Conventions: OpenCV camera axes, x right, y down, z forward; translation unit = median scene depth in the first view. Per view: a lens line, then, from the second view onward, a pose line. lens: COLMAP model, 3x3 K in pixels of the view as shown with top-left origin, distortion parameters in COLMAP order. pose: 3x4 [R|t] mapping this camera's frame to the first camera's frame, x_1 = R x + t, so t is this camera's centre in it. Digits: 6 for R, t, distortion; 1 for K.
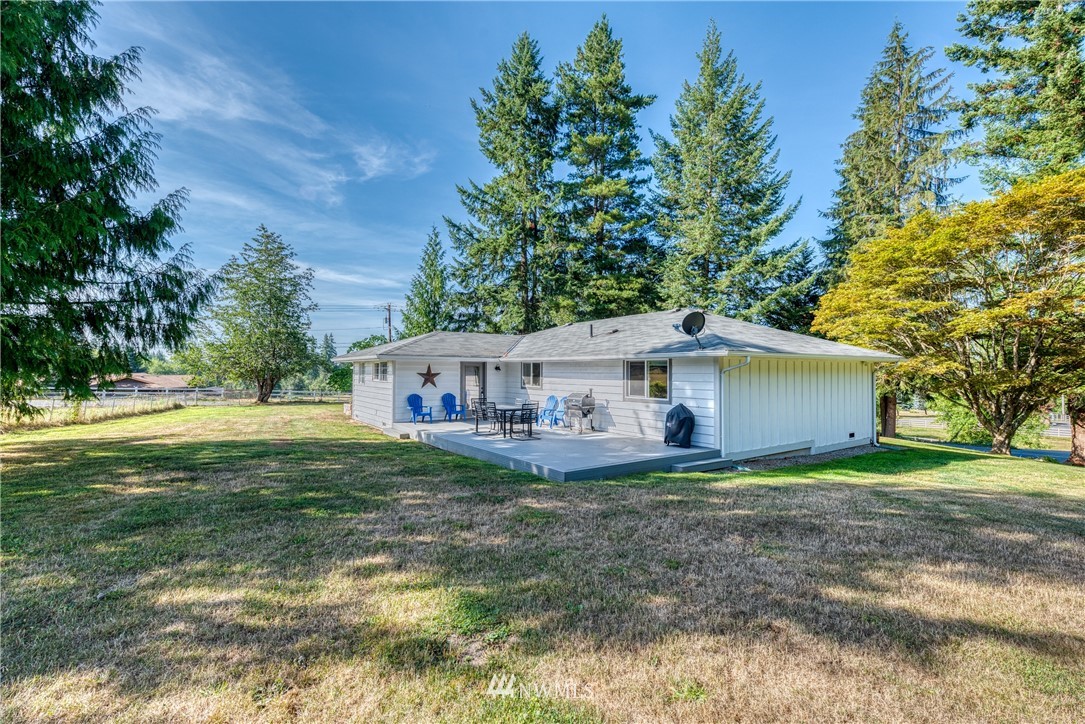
lens RADIAL K [[473.5, 0, 542.5], [0, 473.5, 362.0], [0, 0, 1]] dist [0.019461, 0.000120]
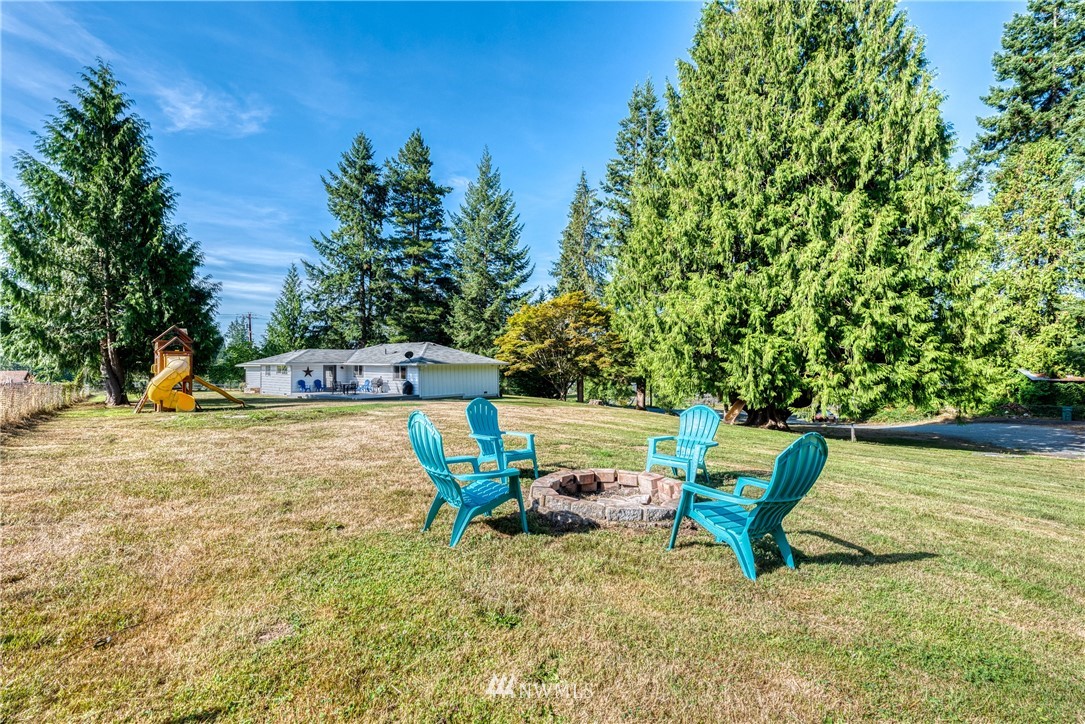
lens RADIAL K [[473.5, 0, 542.5], [0, 473.5, 362.0], [0, 0, 1]] dist [0.019461, 0.000120]
pose [[0.955208, -0.002660, 0.295924, 0.059180], [-0.003155, 0.999811, 0.019172, -0.024631], [-0.295919, -0.019247, 0.955019, -0.574364]]
